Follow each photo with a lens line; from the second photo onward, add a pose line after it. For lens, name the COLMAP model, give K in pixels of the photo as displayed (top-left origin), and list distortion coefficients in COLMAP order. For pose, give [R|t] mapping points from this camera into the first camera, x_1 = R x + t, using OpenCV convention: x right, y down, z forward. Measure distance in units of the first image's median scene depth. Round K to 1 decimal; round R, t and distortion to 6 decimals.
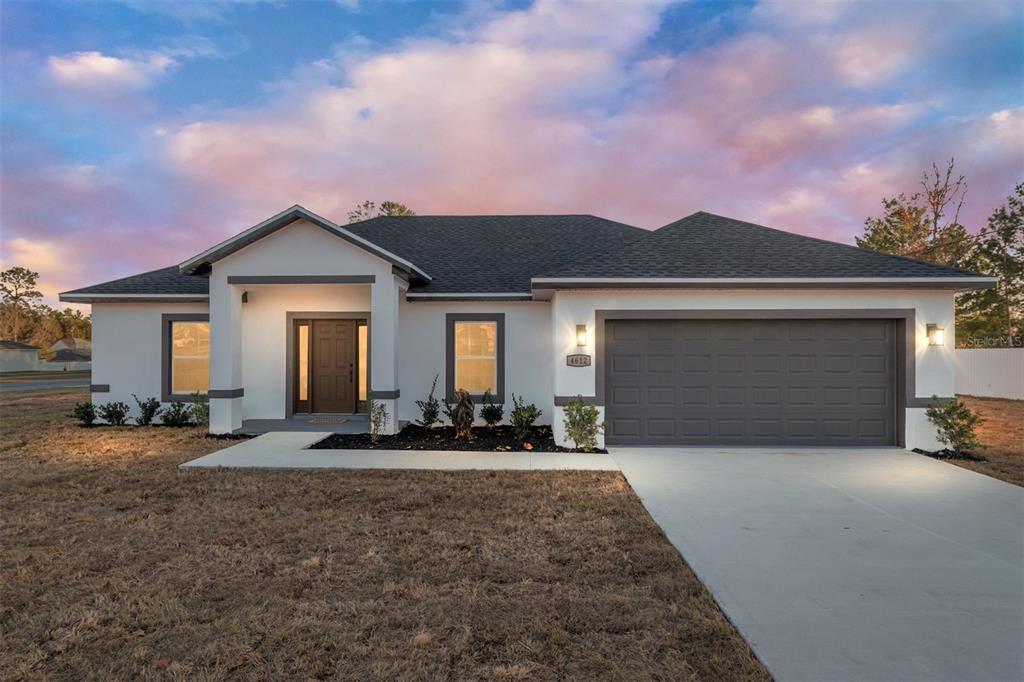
lens RADIAL K [[630.3, 0, 512.0], [0, 630.3, 341.0], [0, 0, 1]] dist [-0.002019, -0.000714]
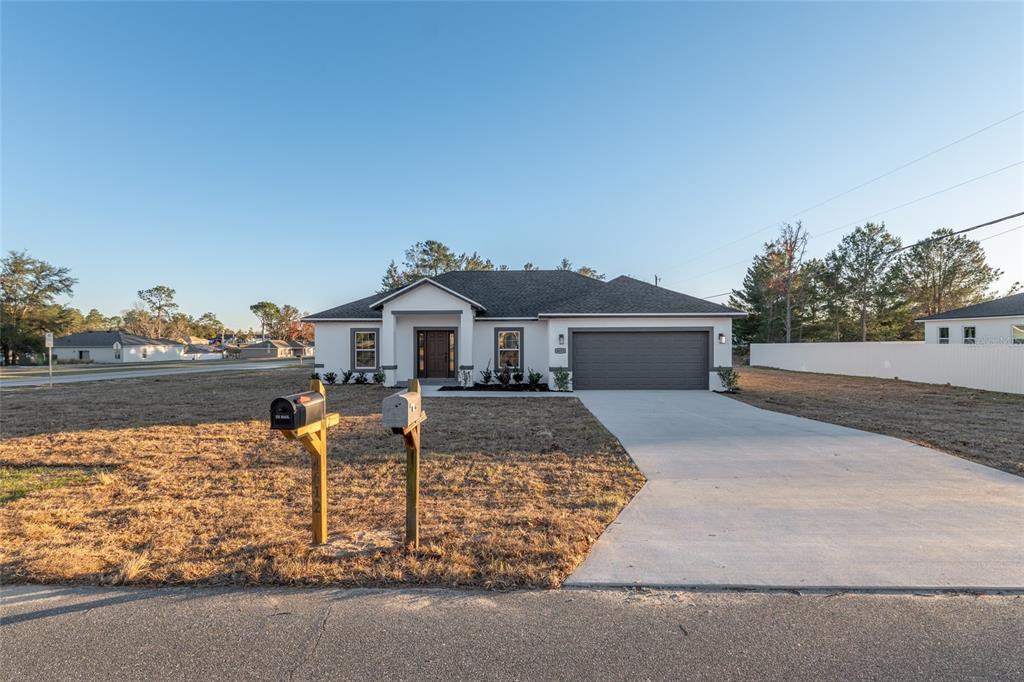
lens RADIAL K [[480.3, 0, 512.0], [0, 480.3, 341.0], [0, 0, 1]] dist [0.003339, 0.000203]
pose [[0.999987, -0.003931, -0.003237, -0.044722], [0.003961, 0.999951, 0.009093, -0.014958], [0.003201, -0.009106, 0.999953, -0.528252]]
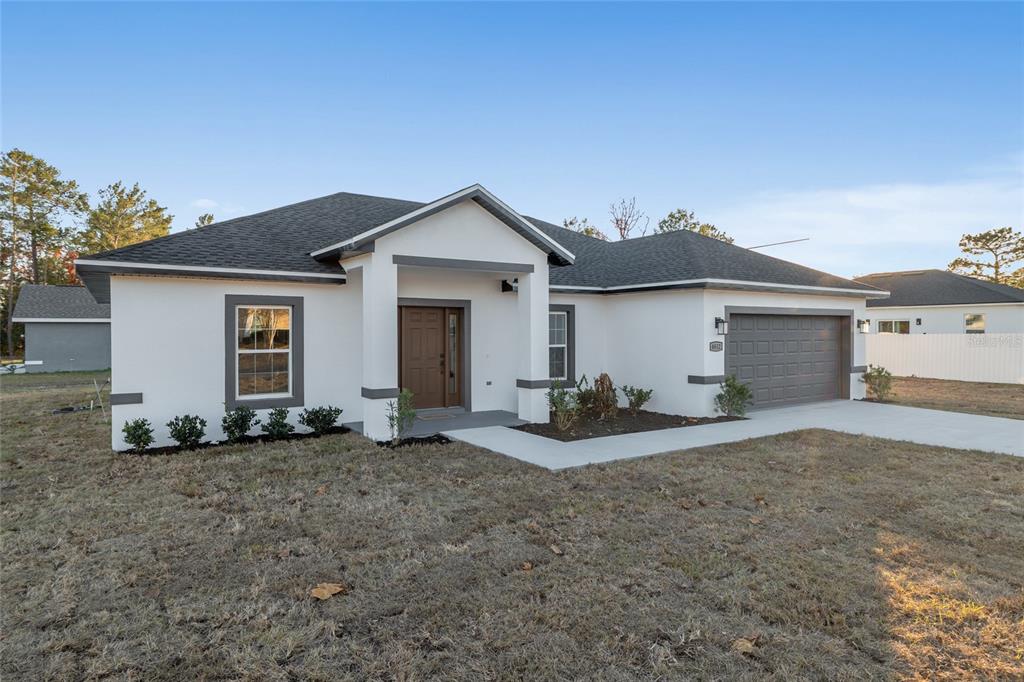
lens RADIAL K [[588.6, 0, 512.0], [0, 588.6, 341.0], [0, 0, 1]] dist [0.000209, -0.000238]
pose [[0.815313, -0.010655, 0.578923, -0.710191], [-0.001683, 0.999783, 0.020771, -0.002679], [-0.579018, -0.017909, 0.815118, 0.233248]]
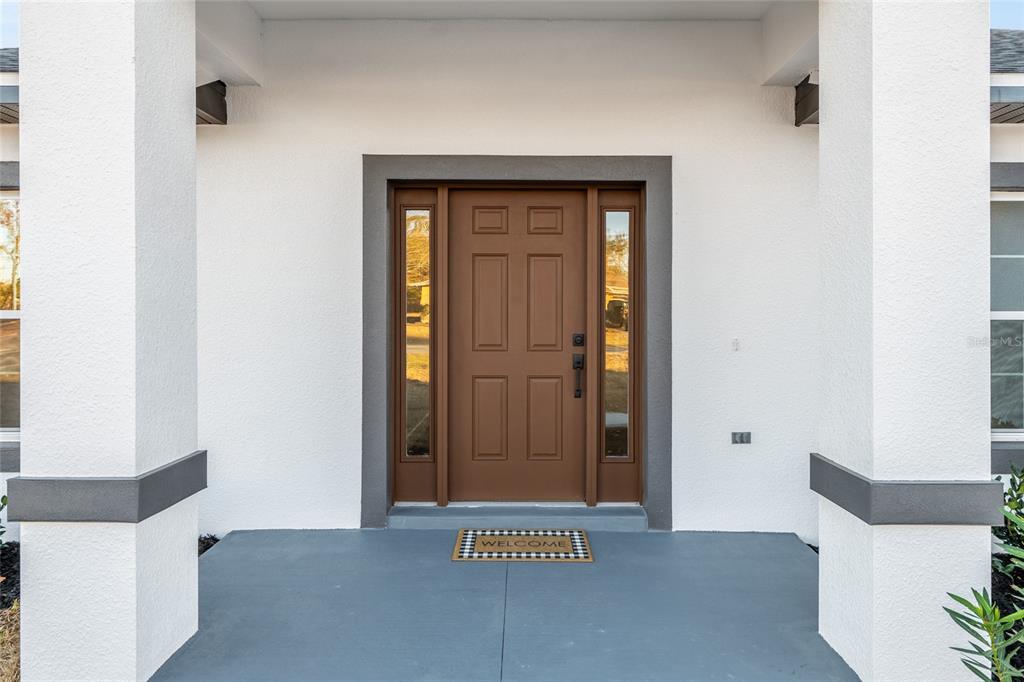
lens RADIAL K [[635.9, 0, 533.3], [0, 635.9, 318.9], [0, 0, 1]] dist [-0.005272, -0.001081]
pose [[0.998657, 0.001579, 0.051791, -0.305874], [-0.002093, 0.999949, 0.009872, 0.026029], [-0.051772, -0.009967, 0.998609, 0.730669]]
